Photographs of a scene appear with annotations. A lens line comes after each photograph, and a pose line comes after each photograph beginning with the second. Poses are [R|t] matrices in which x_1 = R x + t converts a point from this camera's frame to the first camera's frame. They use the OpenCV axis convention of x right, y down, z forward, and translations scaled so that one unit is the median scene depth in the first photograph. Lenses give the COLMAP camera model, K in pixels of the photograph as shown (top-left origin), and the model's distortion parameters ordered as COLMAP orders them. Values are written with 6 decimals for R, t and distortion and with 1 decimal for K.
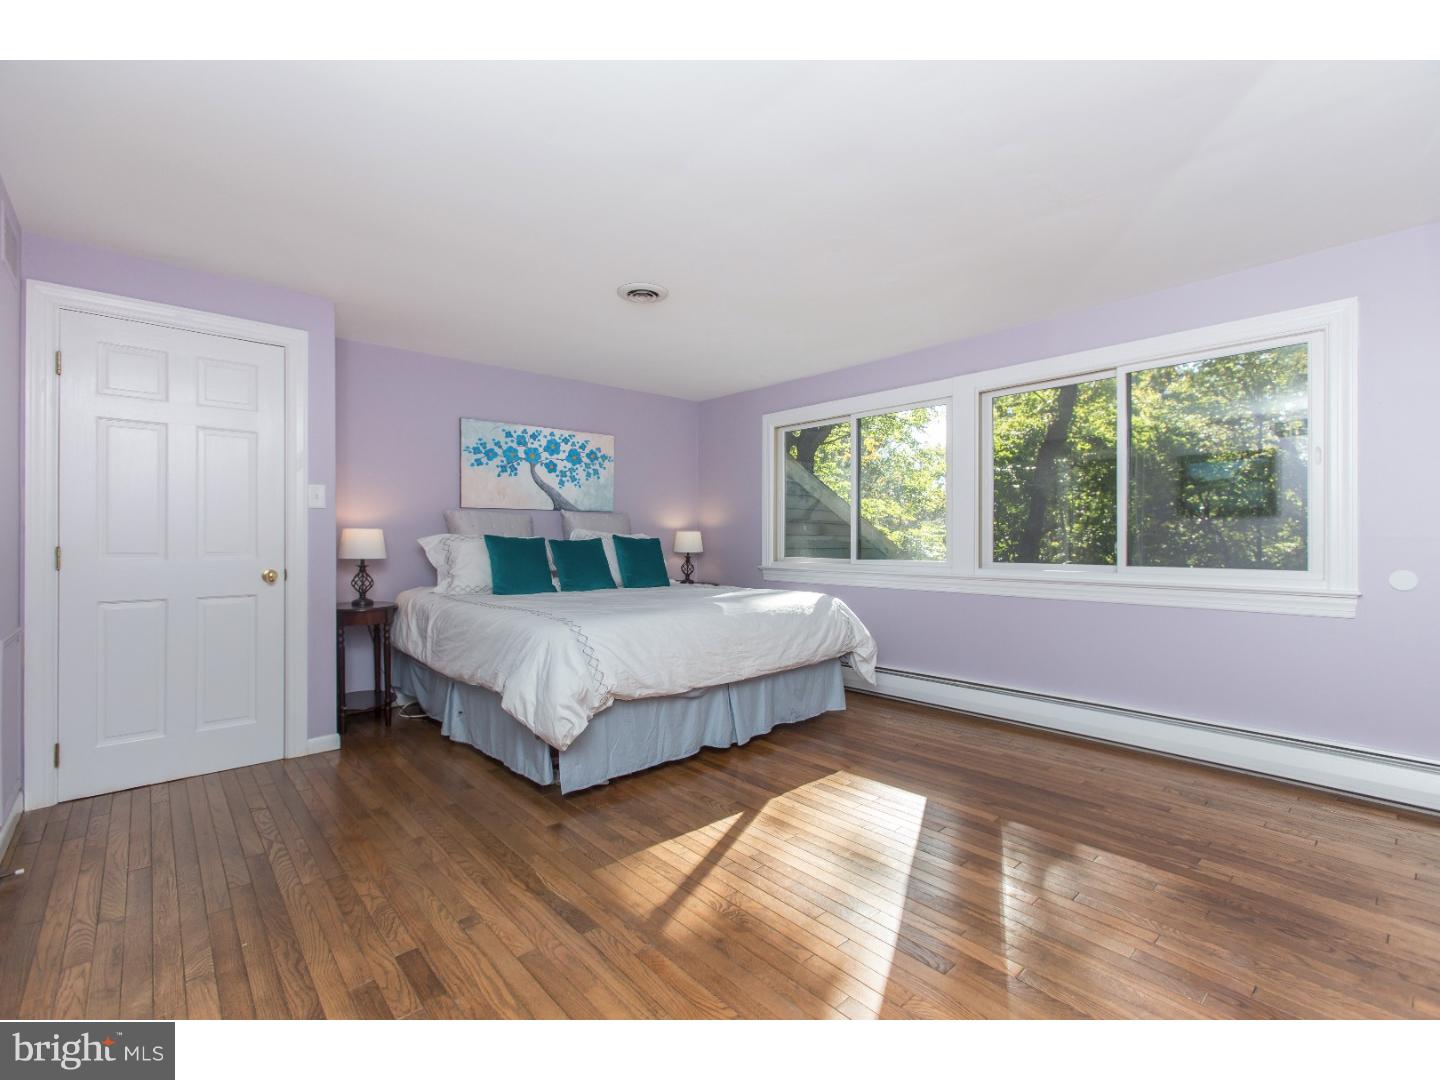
lens RADIAL K [[642.7, 0, 728.3], [0, 642.7, 536.8], [0, 0, 1]] dist [0.012012, 0.000014]
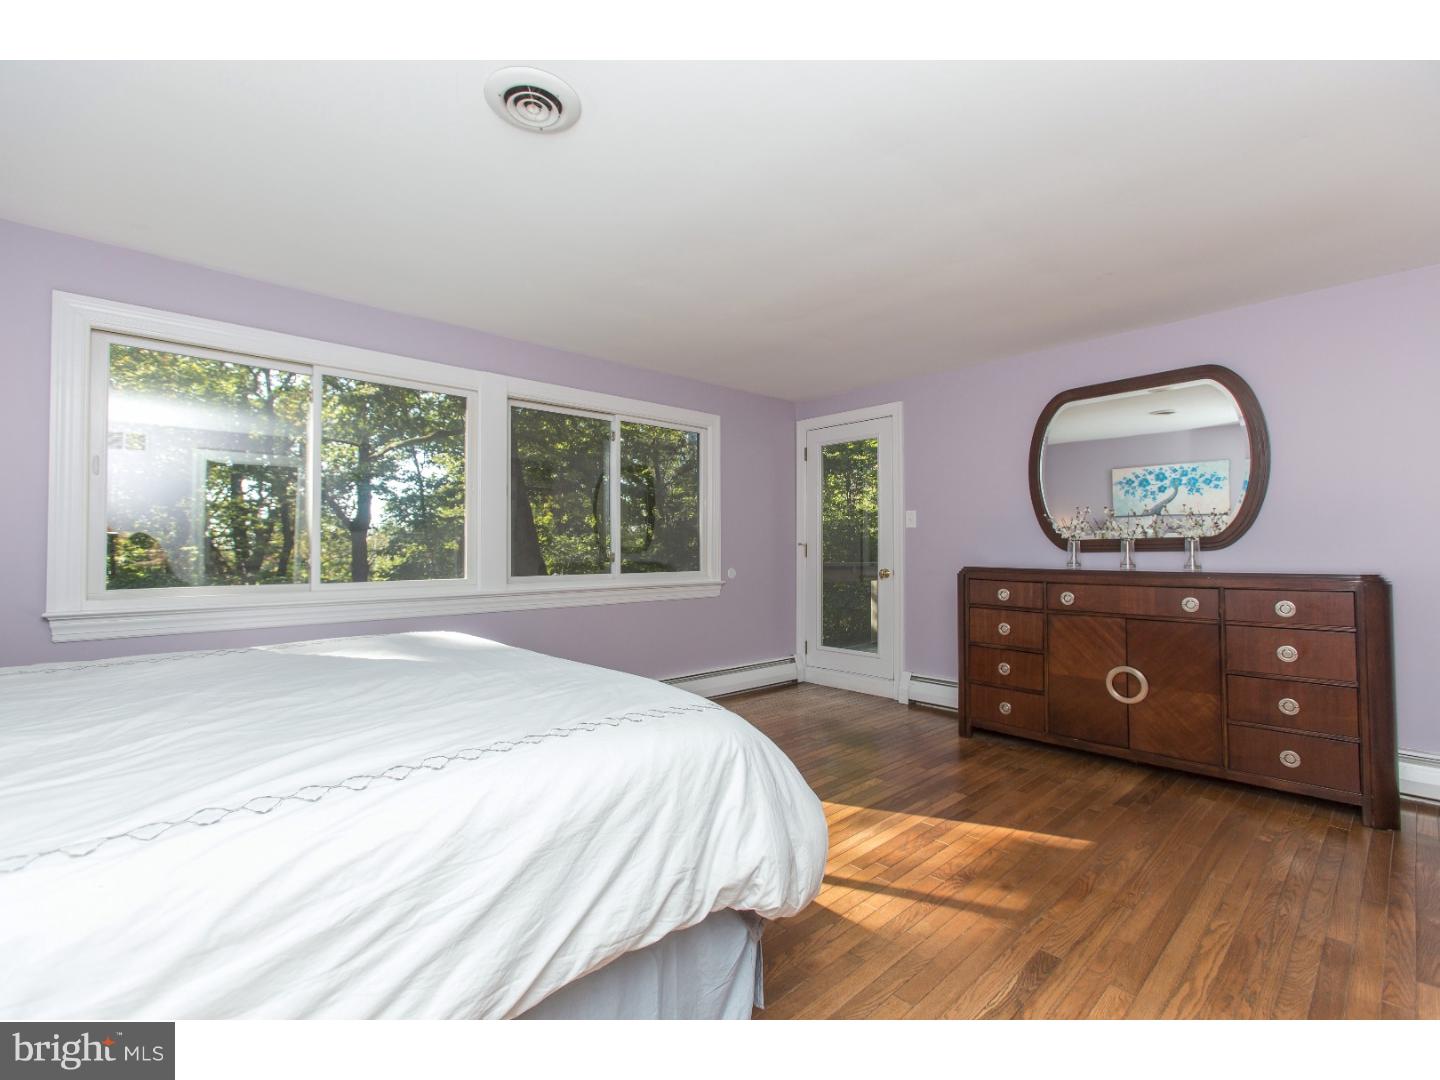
lens RADIAL K [[642.7, 0, 727.7], [0, 642.7, 548.3], [0, 0, 1]] dist [0.012012, 0.000014]
pose [[-0.018330, 0.002132, 0.999830, -0.971714], [-0.005283, 0.999984, -0.002229, -0.003686], [-0.999818, -0.005323, -0.018319, 1.227686]]
